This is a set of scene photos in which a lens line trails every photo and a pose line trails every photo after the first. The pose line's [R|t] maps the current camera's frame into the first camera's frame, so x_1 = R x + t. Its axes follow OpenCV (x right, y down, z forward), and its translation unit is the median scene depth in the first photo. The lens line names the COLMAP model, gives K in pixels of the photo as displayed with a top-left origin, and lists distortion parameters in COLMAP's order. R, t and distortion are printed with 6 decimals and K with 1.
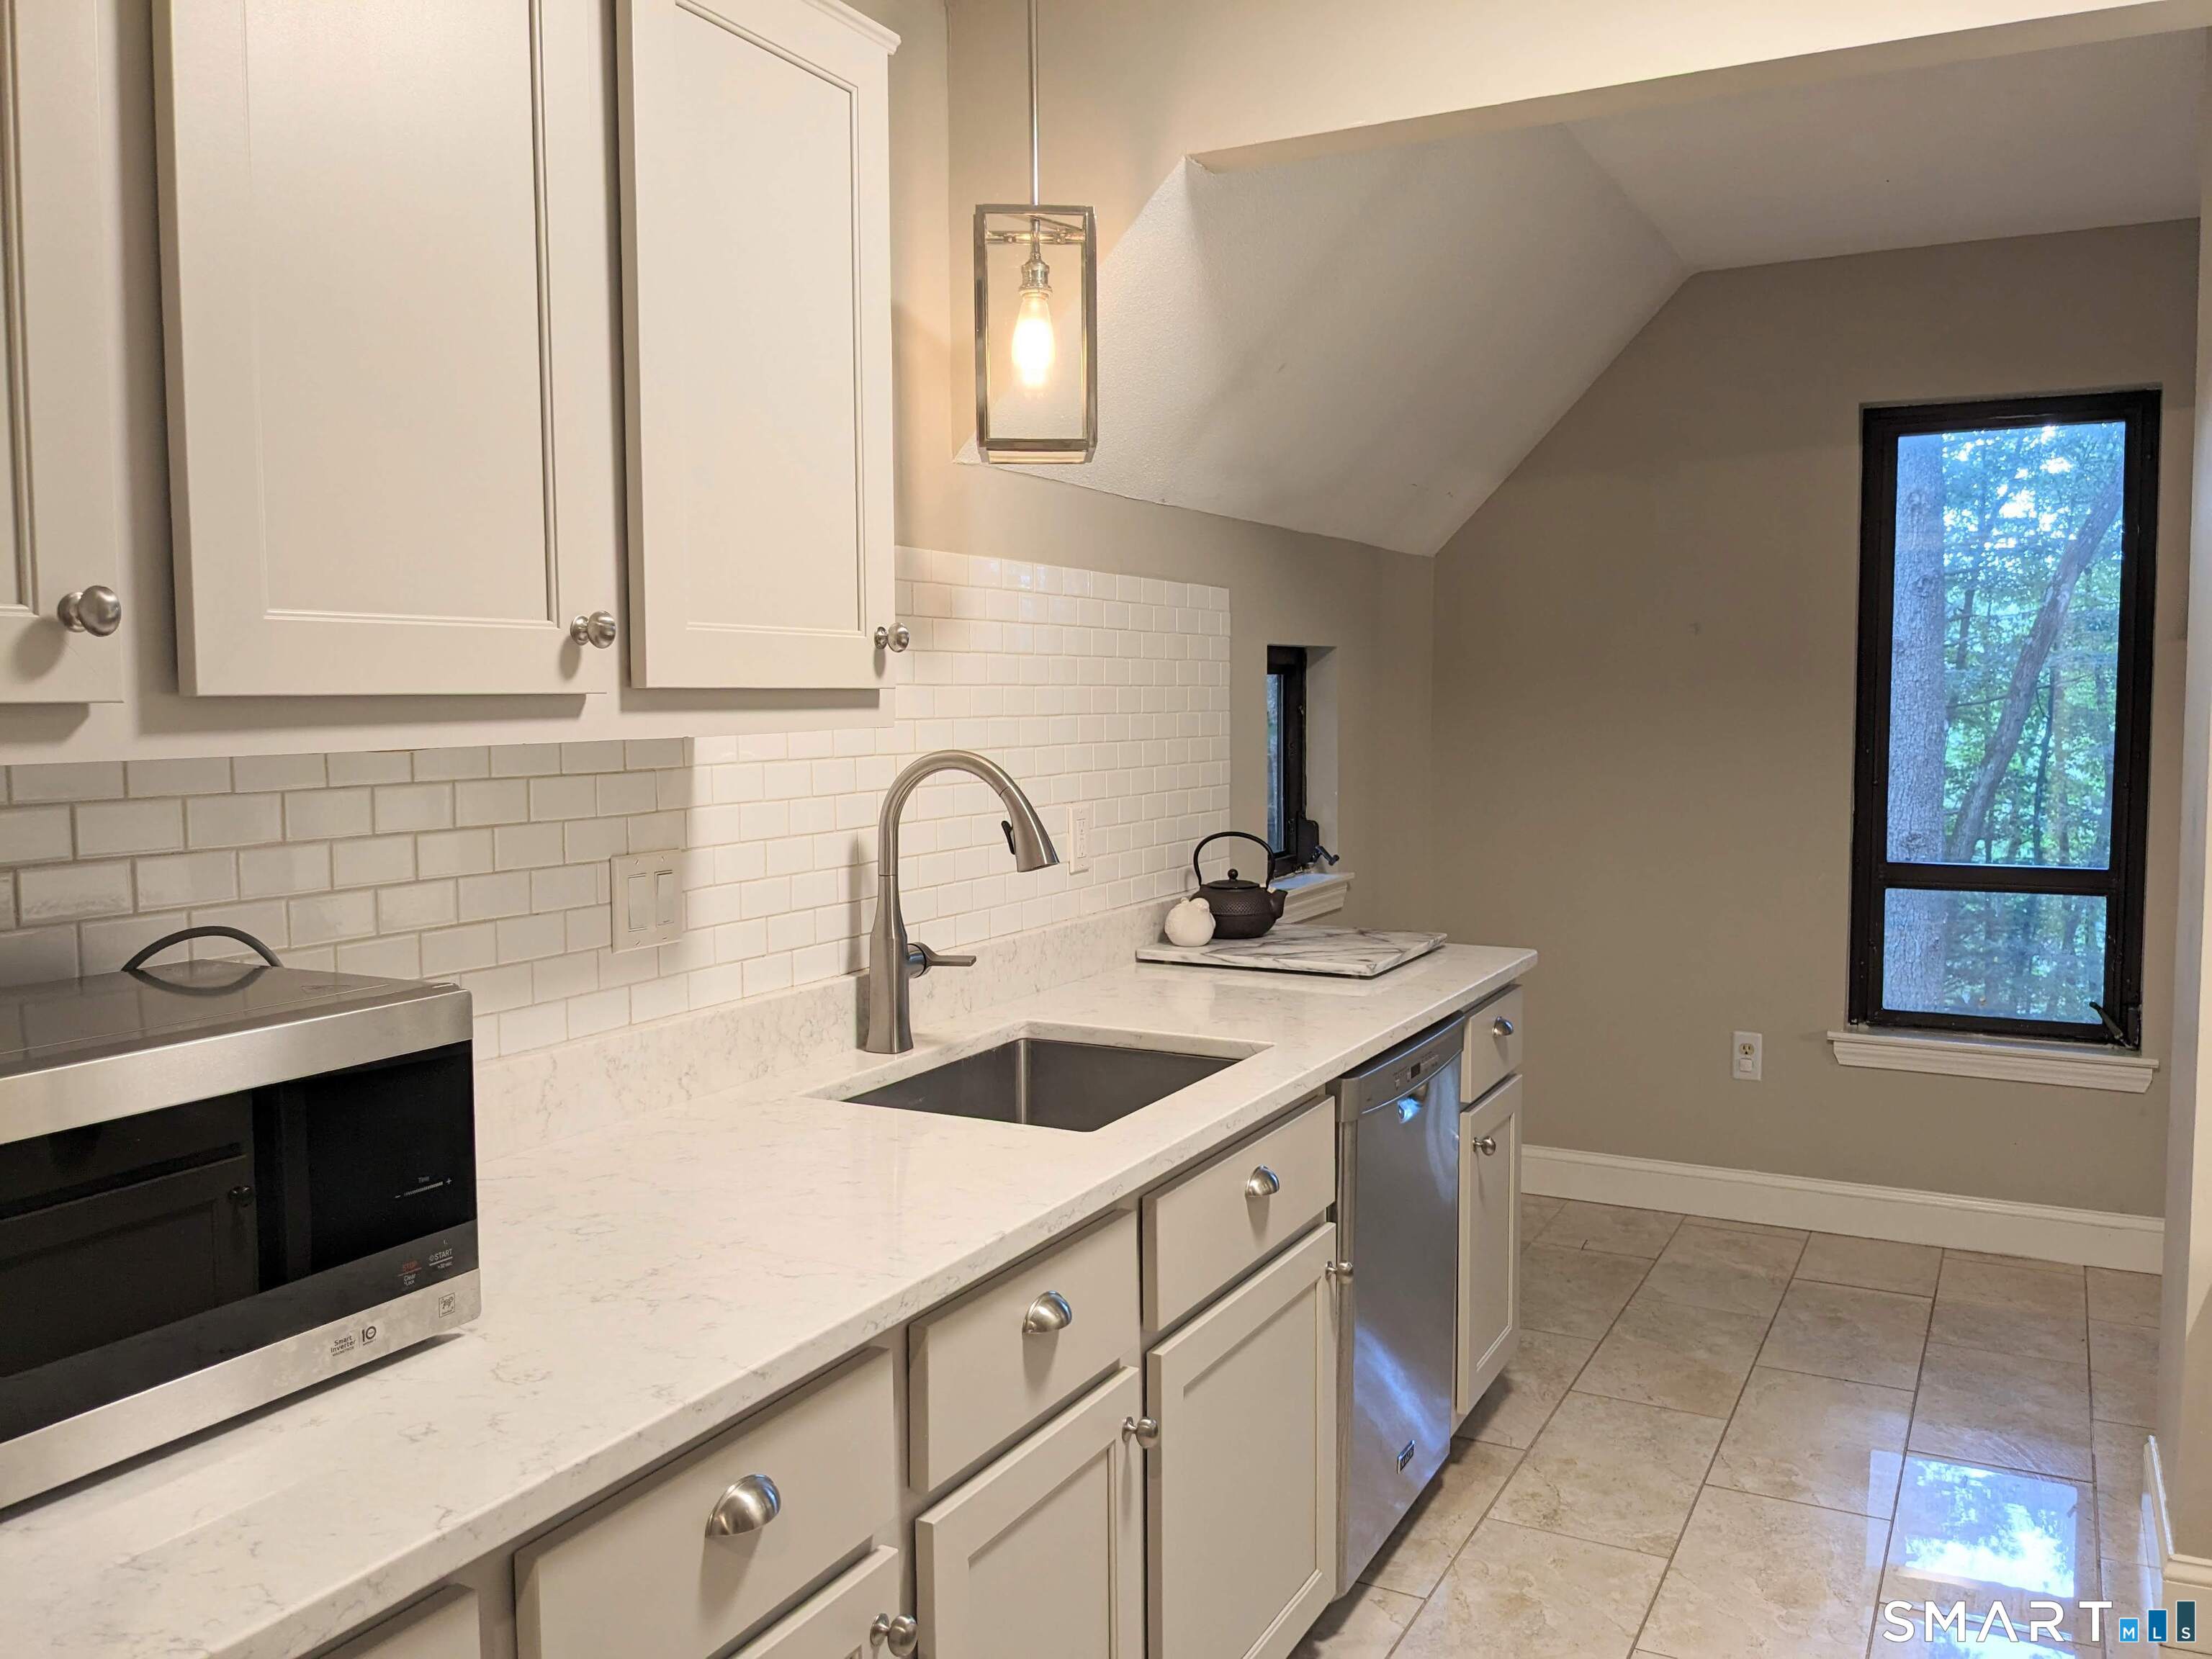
lens RADIAL K [[1754.7, 0, 1093.1], [0, 1754.7, 827.4], [0, 0, 1]] dist [0.055575, -0.091841]
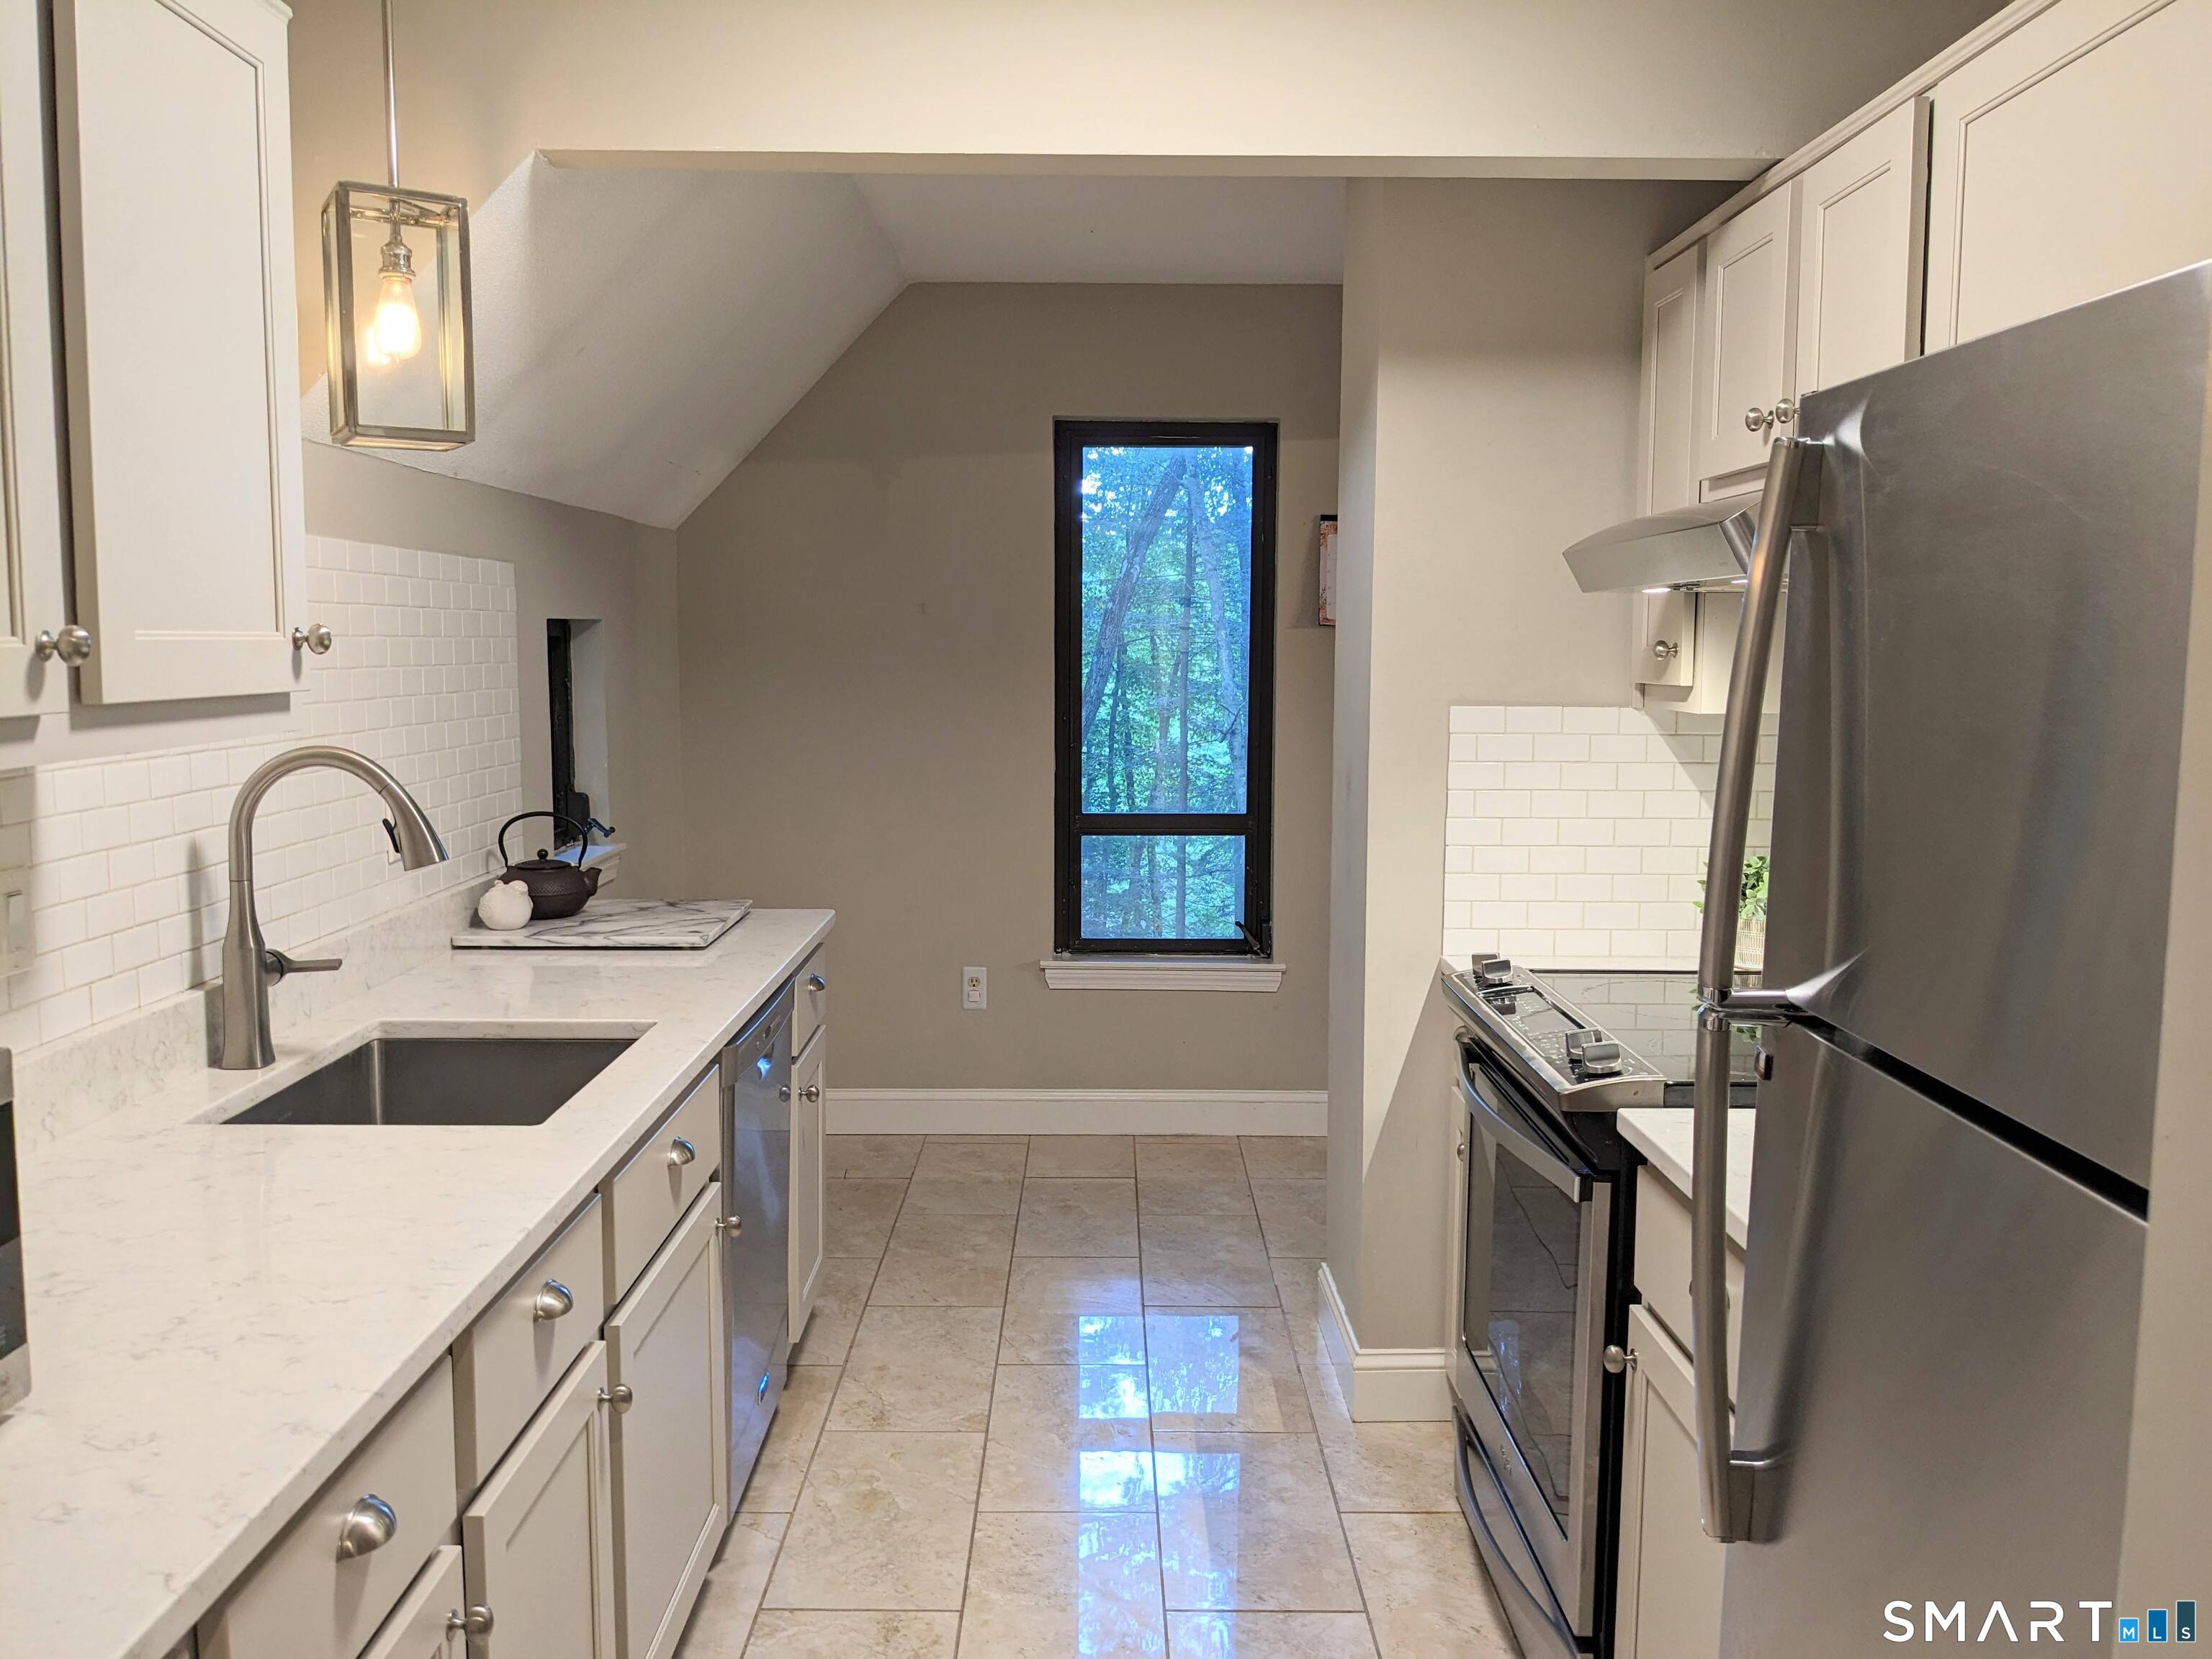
lens RADIAL K [[1754.7, 0, 1094.6], [0, 1754.7, 819.6], [0, 0, 1]] dist [0.055575, -0.091841]
pose [[0.881879, -0.037792, 0.469960, -0.128338], [0.025523, 0.999147, 0.032453, -0.019532], [-0.470785, -0.016625, 0.882091, -0.038422]]
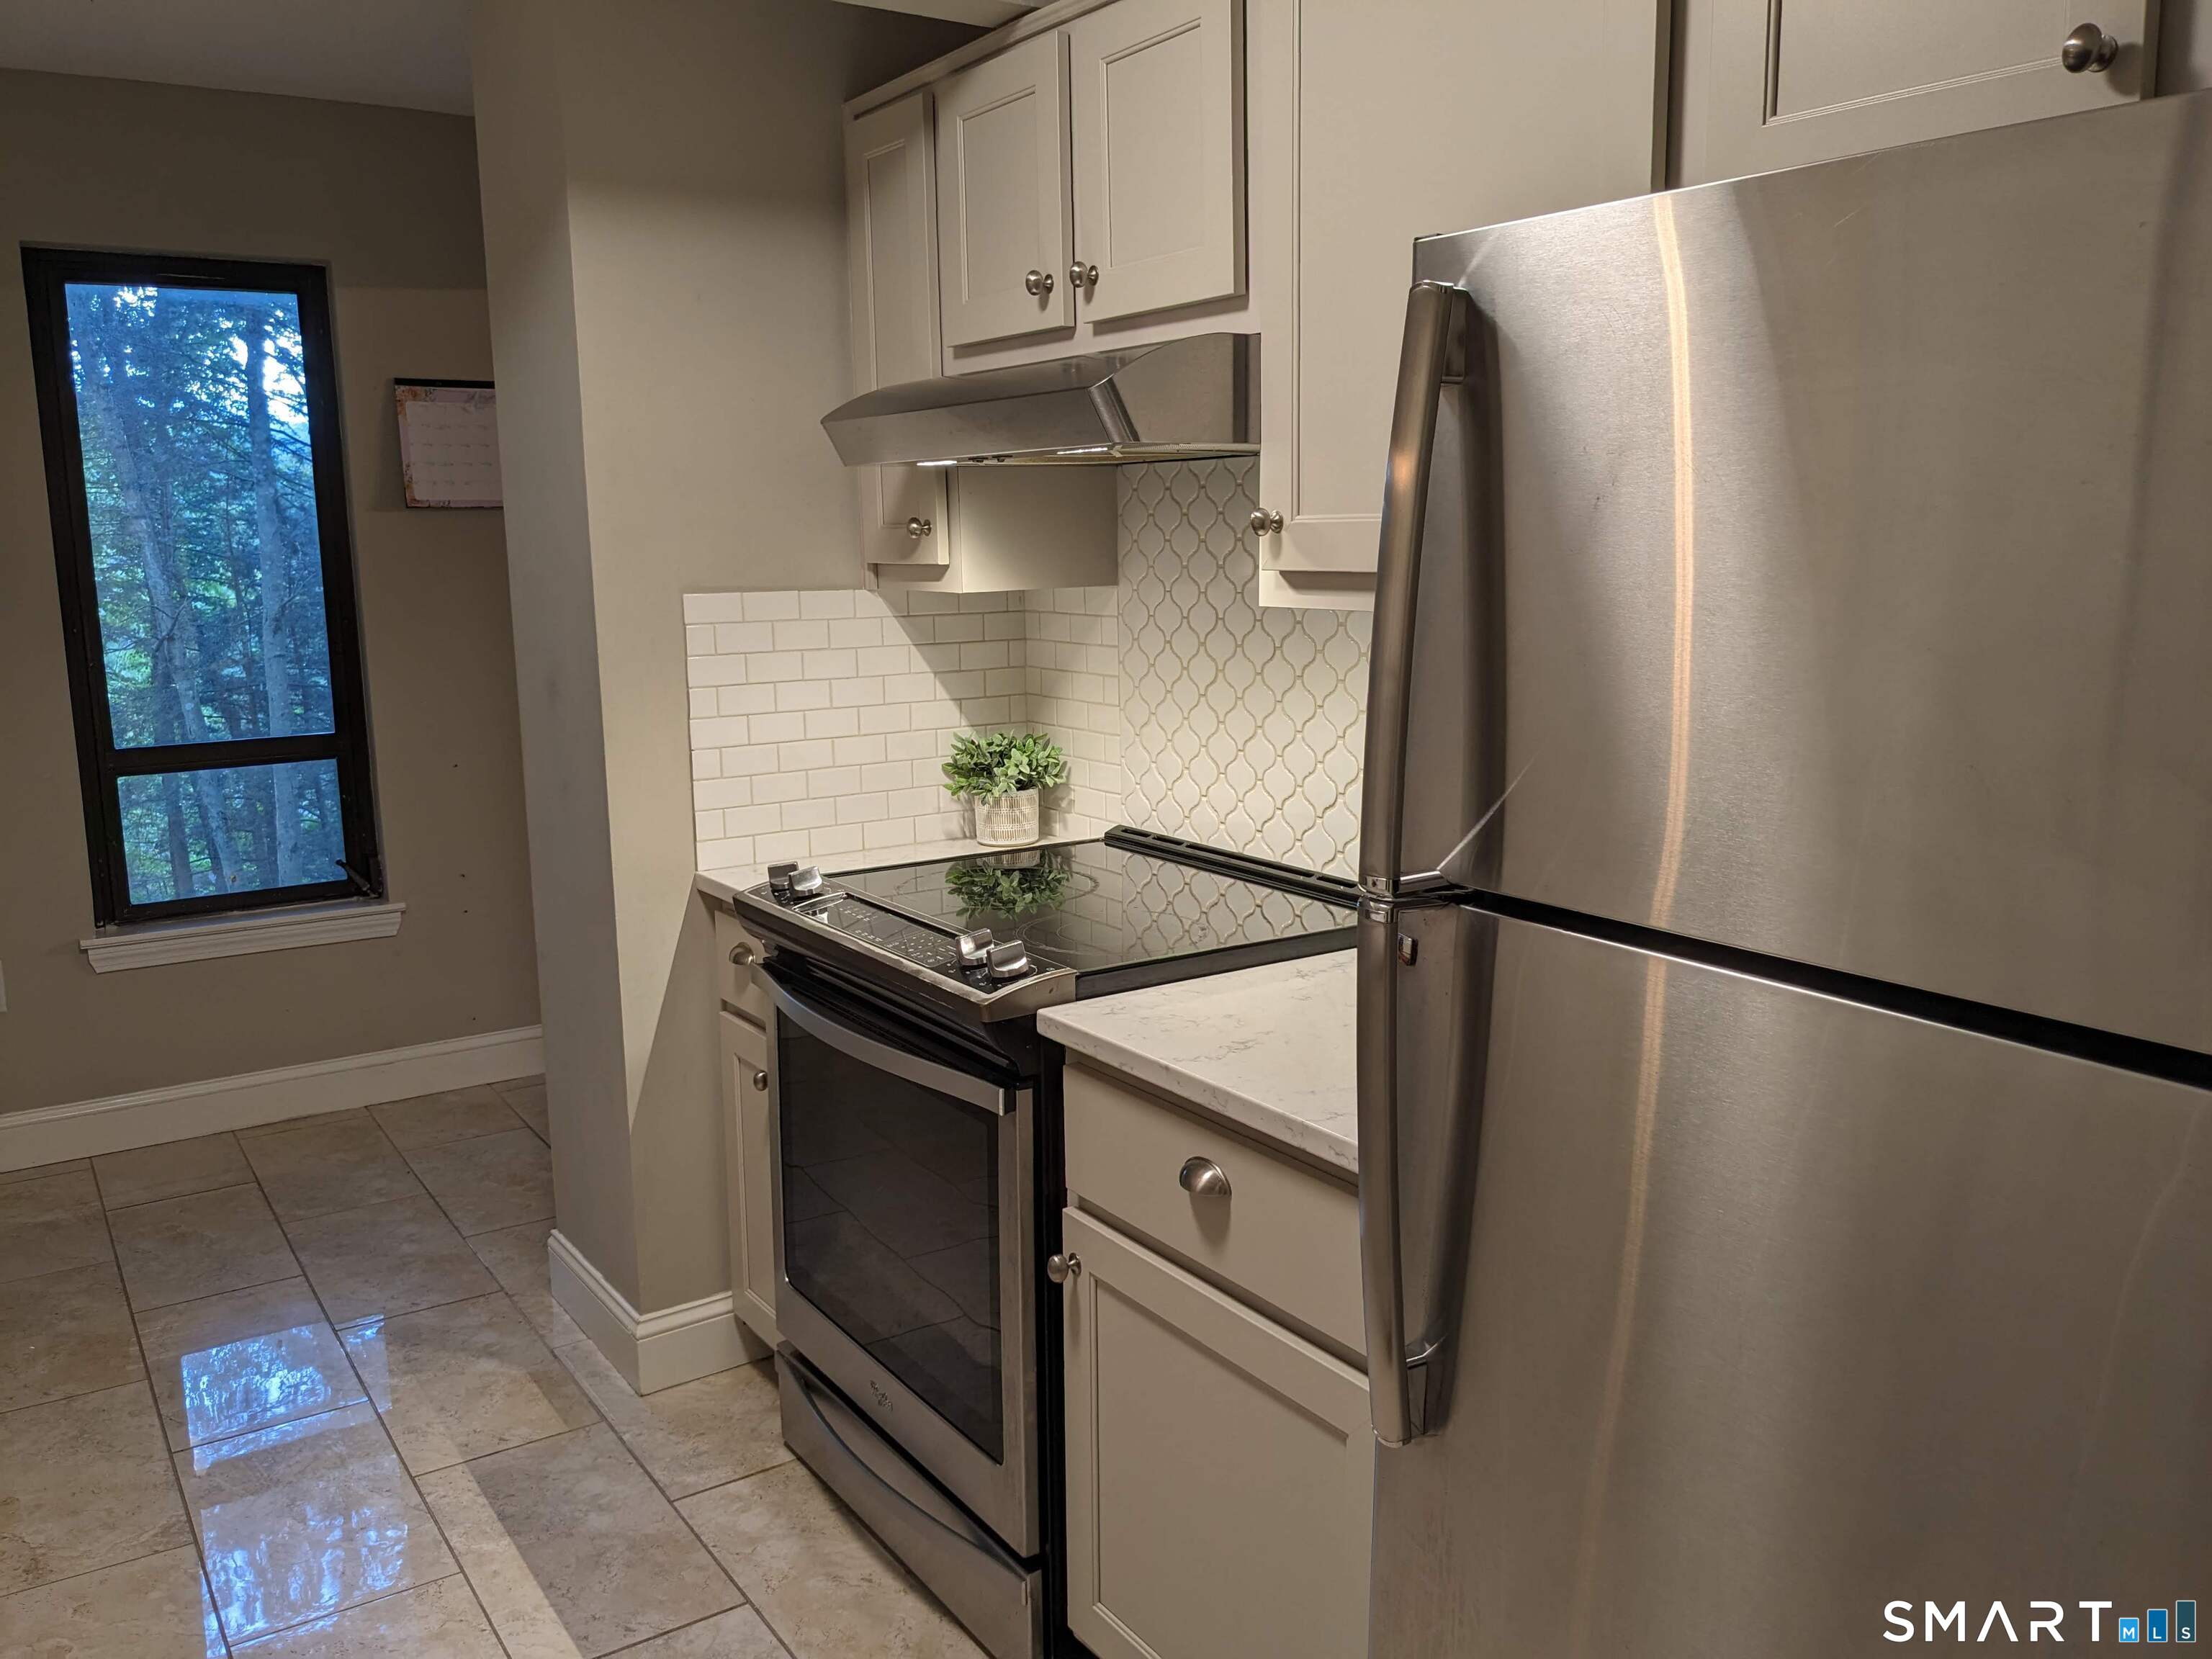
lens RADIAL K [[1754.7, 0, 1090.1], [0, 1754.7, 818.7], [0, 0, 1]] dist [0.055575, -0.091841]
pose [[0.474361, -0.146710, 0.868019, -0.176974], [0.077596, 0.989146, 0.124777, -0.029807], [-0.876904, 0.008166, 0.480597, 0.147873]]
